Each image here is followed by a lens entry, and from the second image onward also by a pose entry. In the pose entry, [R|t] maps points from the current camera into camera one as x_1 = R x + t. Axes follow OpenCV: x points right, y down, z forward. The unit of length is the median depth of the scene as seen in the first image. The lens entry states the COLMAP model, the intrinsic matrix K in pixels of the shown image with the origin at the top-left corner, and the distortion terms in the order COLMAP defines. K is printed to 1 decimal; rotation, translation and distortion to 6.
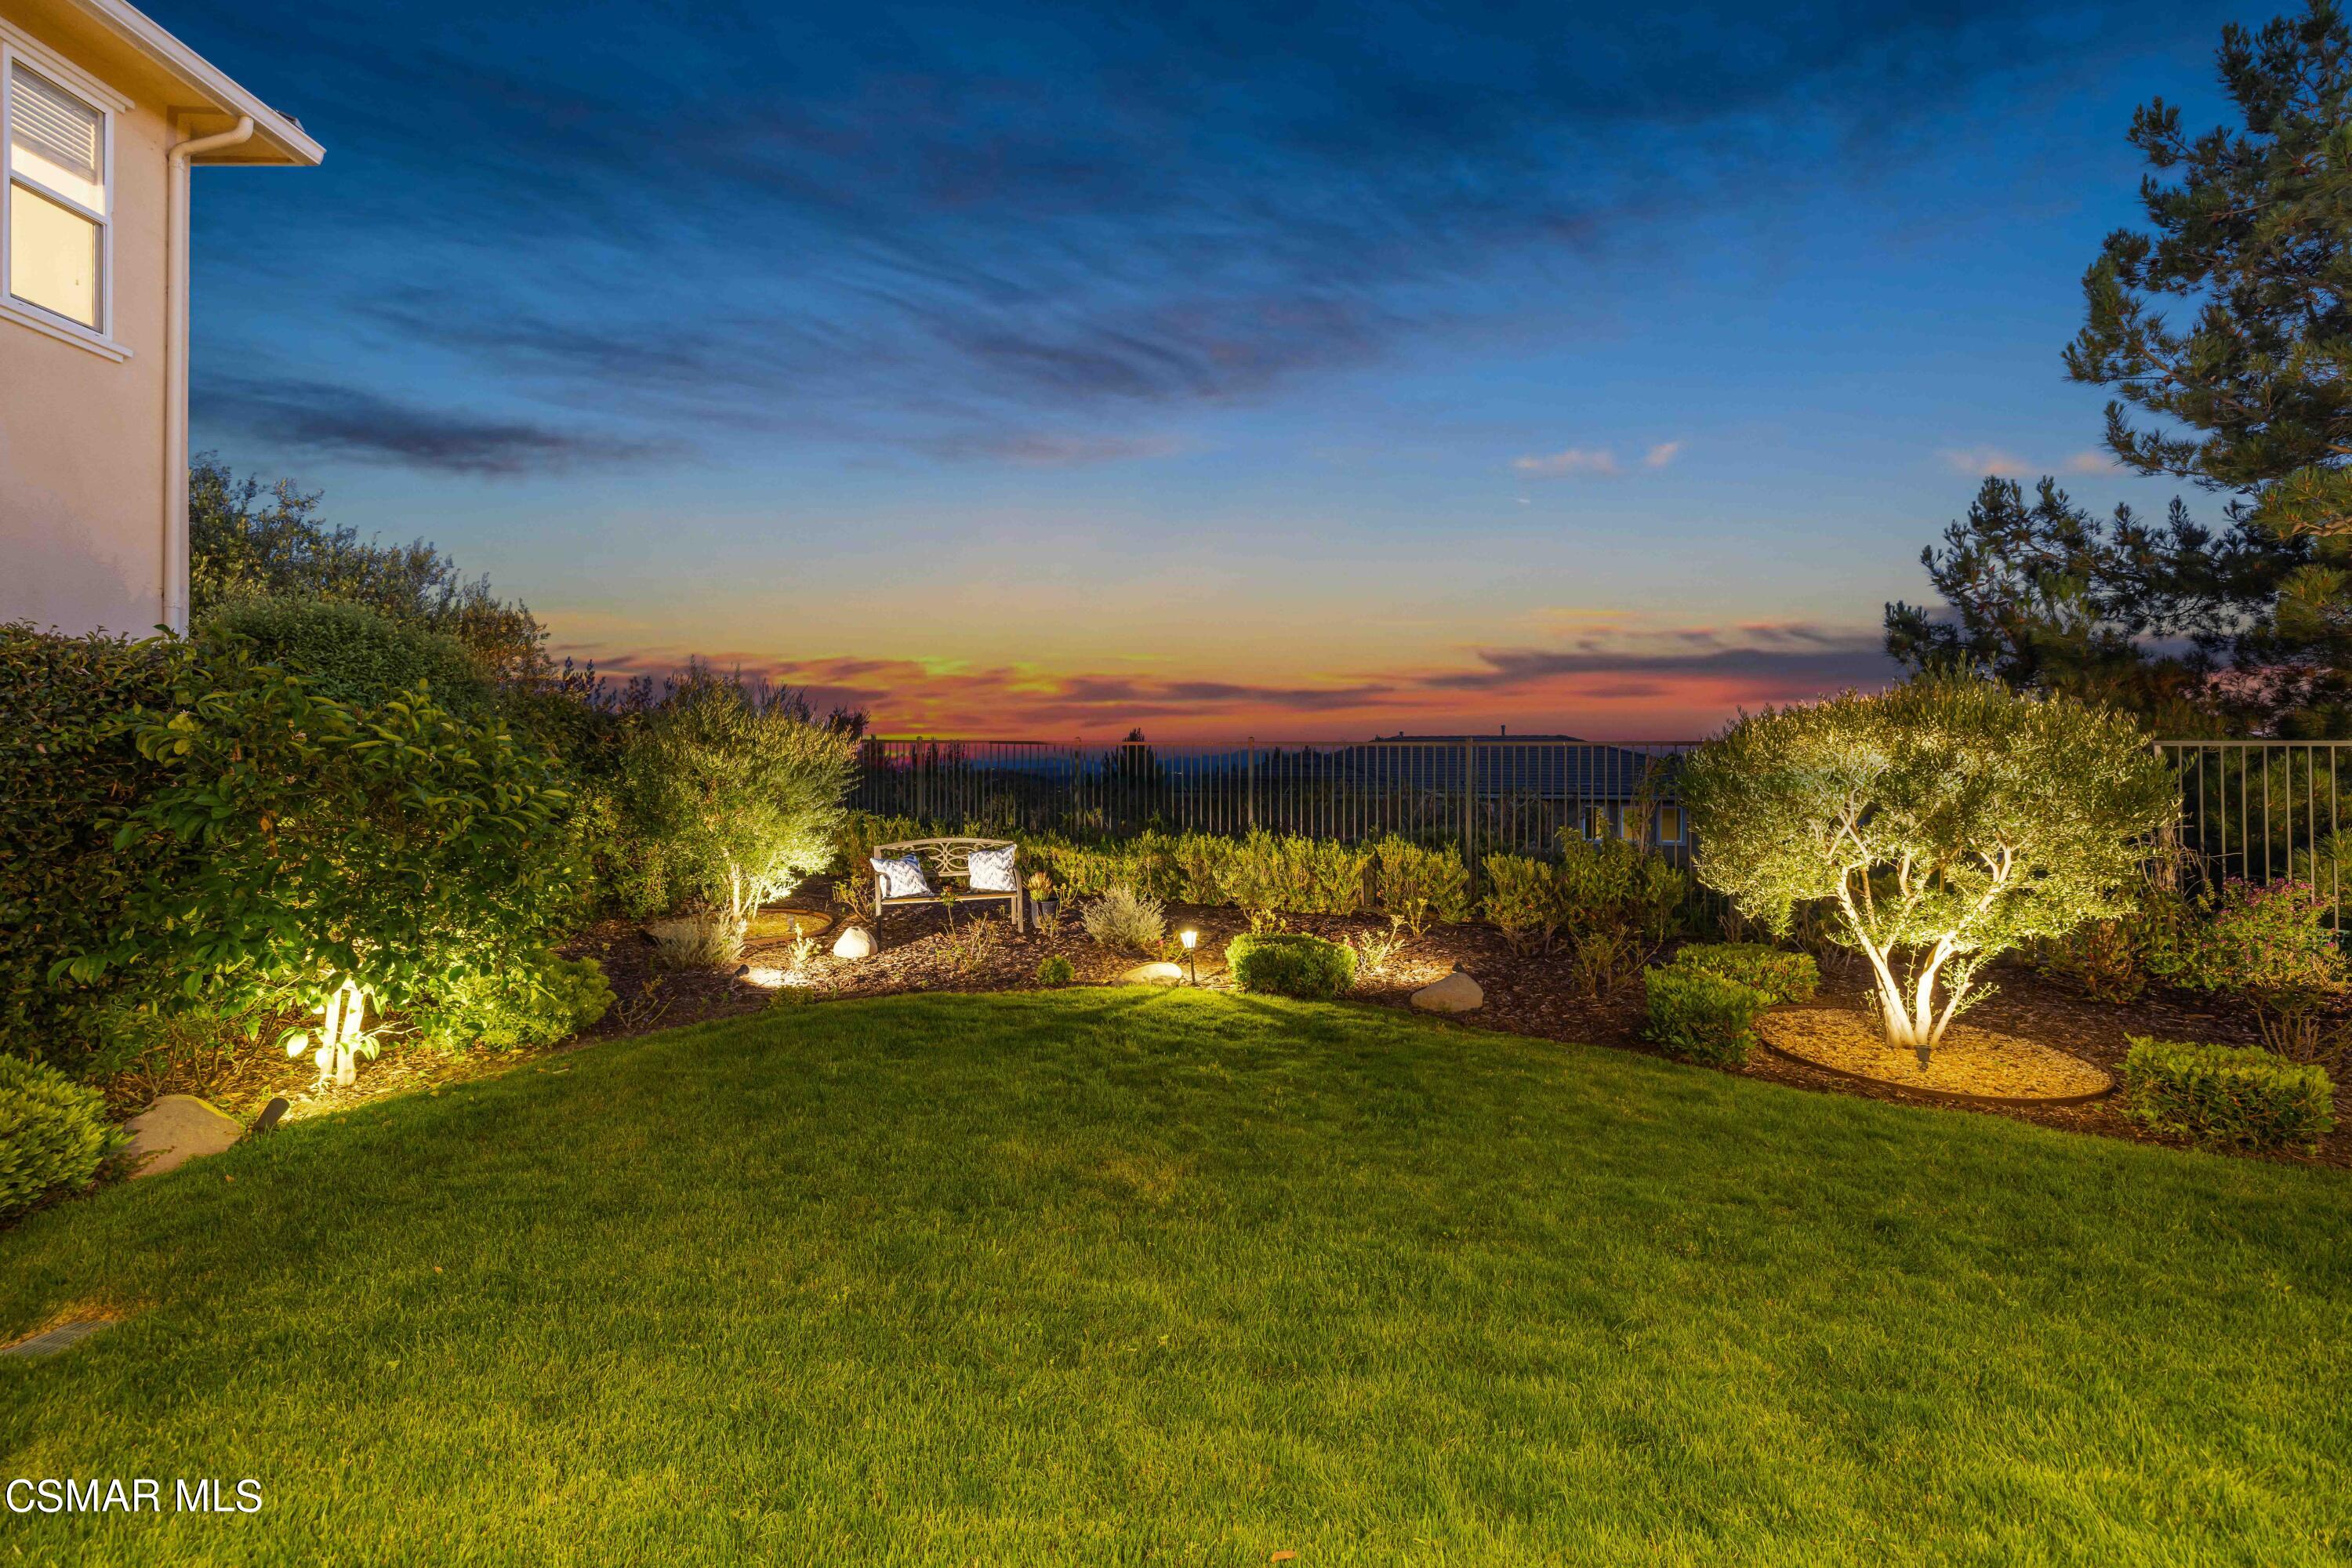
lens RADIAL K [[1001.8, 0, 1176.0], [0, 1001.8, 784.0], [0, 0, 1]] dist [0.000159, -0.000087]
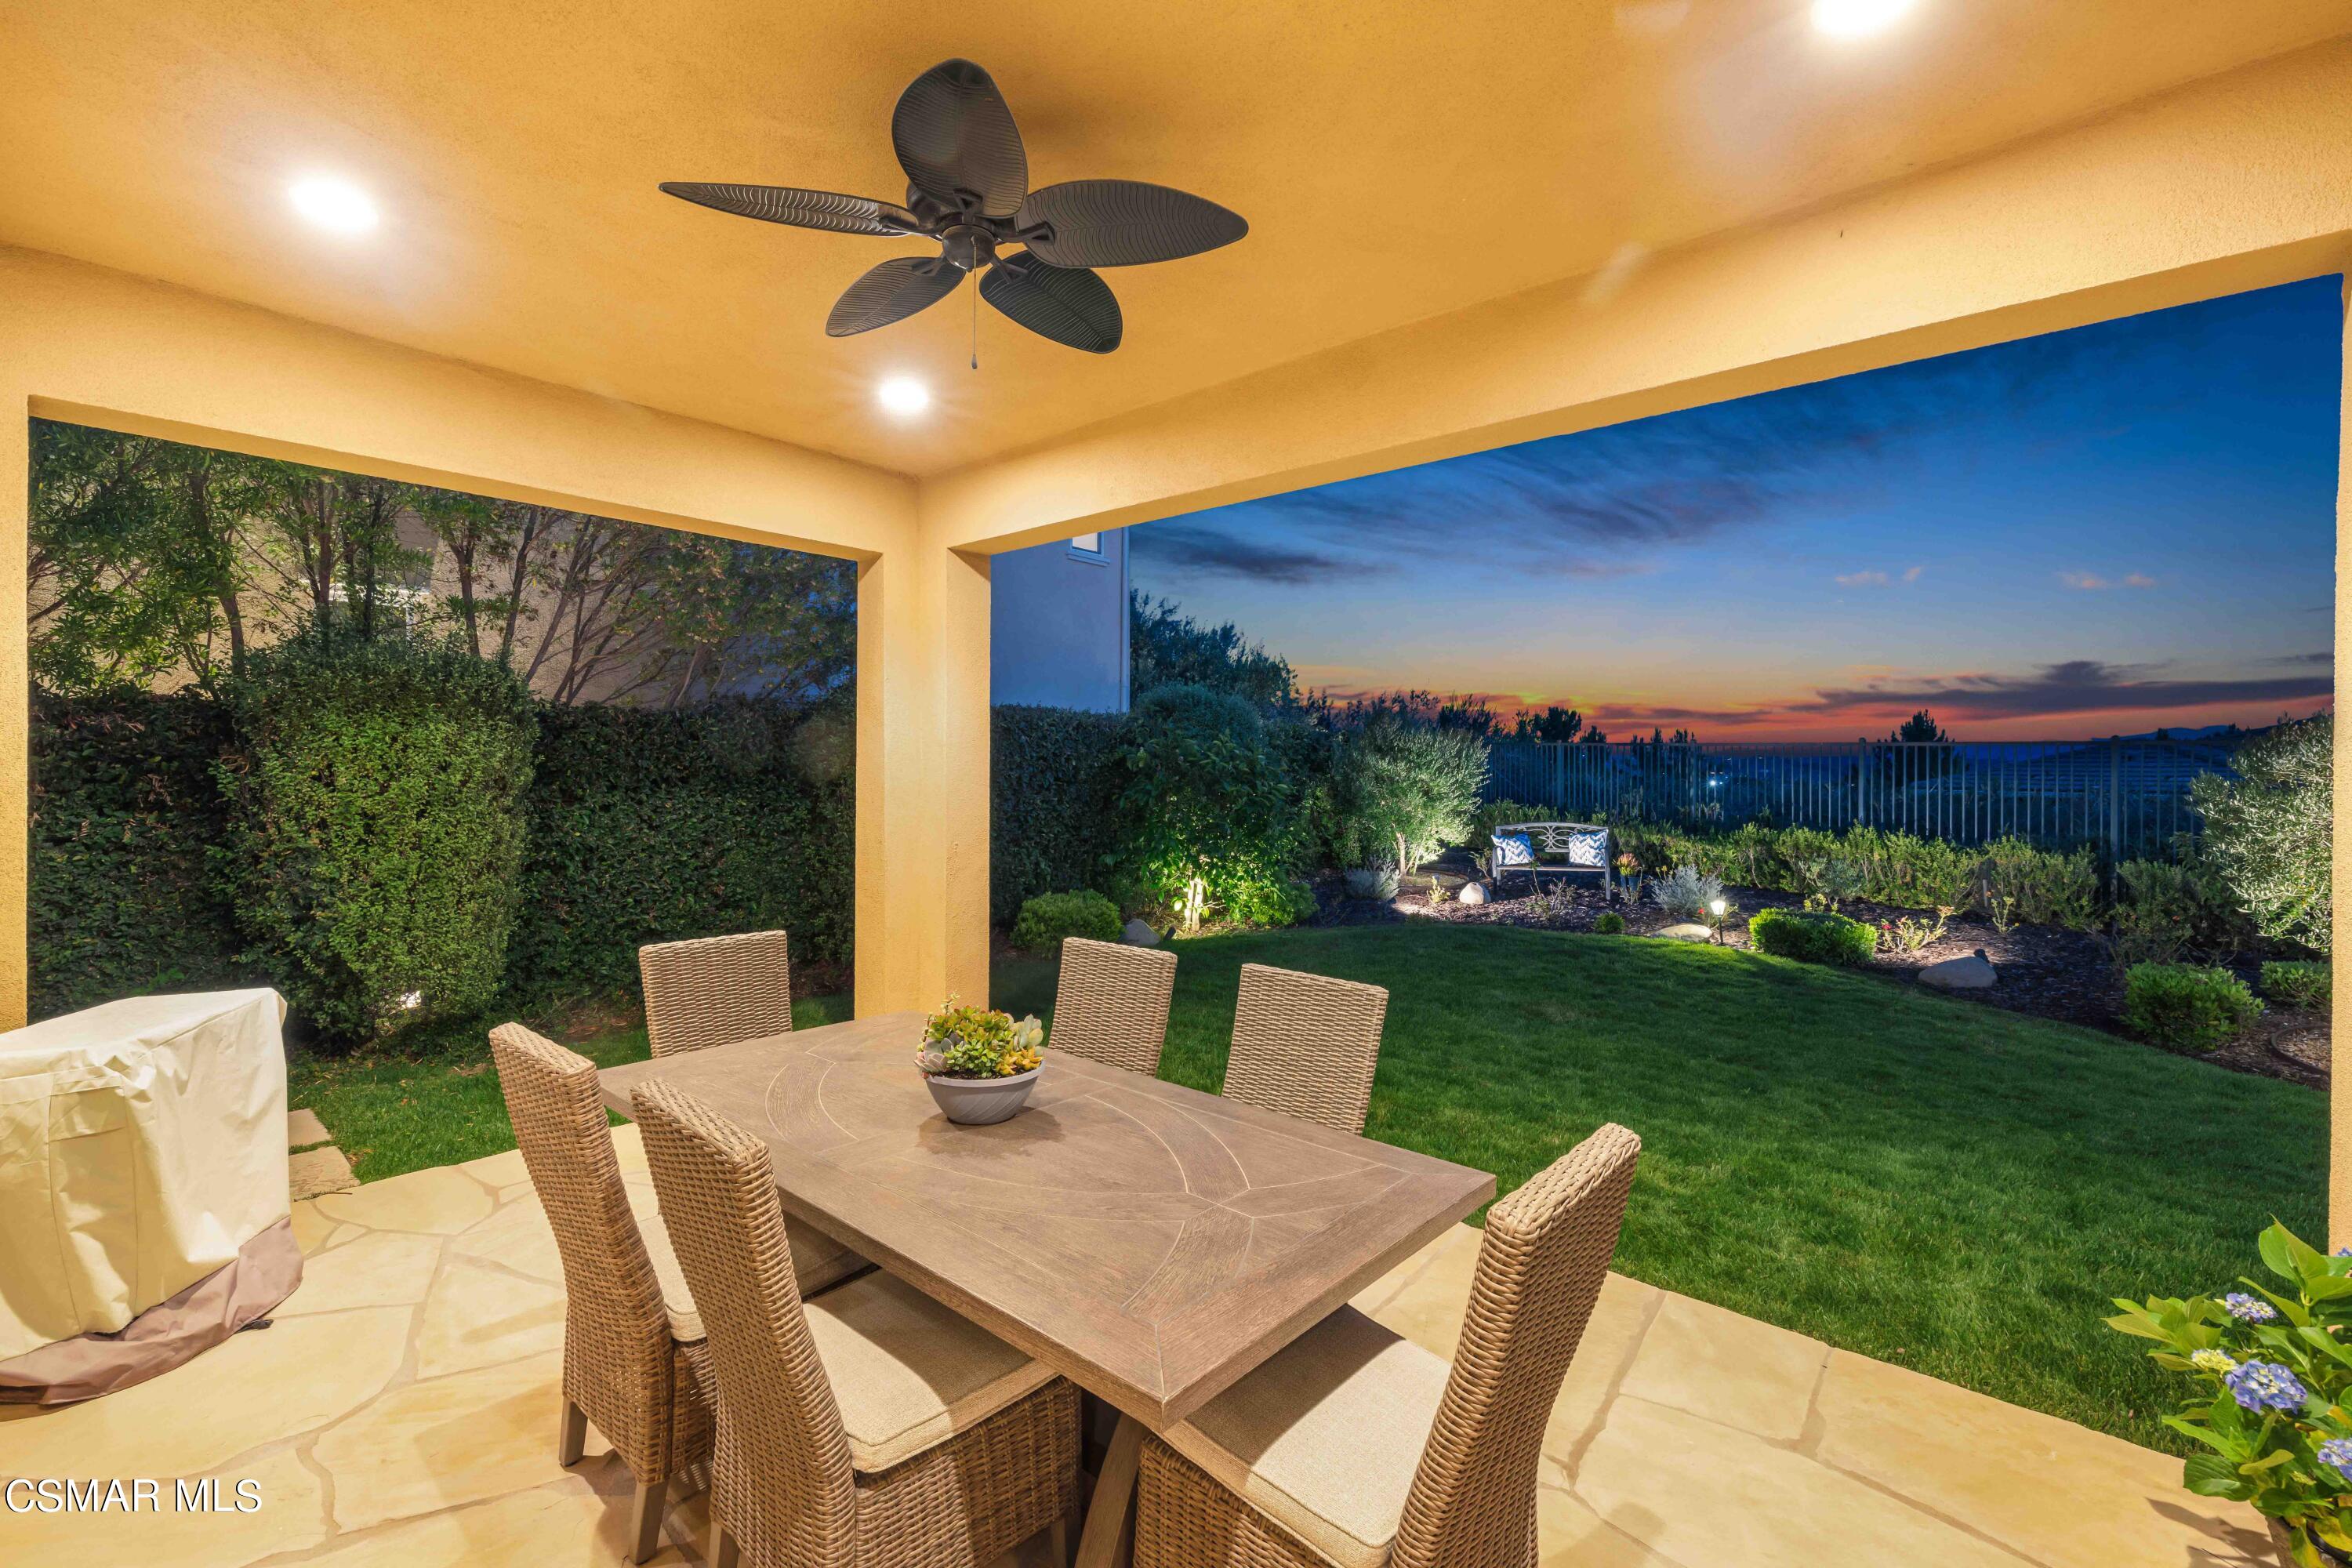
lens RADIAL K [[1001.8, 0, 1176.0], [0, 1001.8, 784.0], [0, 0, 1]] dist [0.000159, -0.000087]
pose [[0.766800, 0.010776, -0.641796, 0.253009], [-0.005063, 0.999930, 0.010741, -0.007855], [0.641866, -0.004987, 0.766800, -0.334017]]
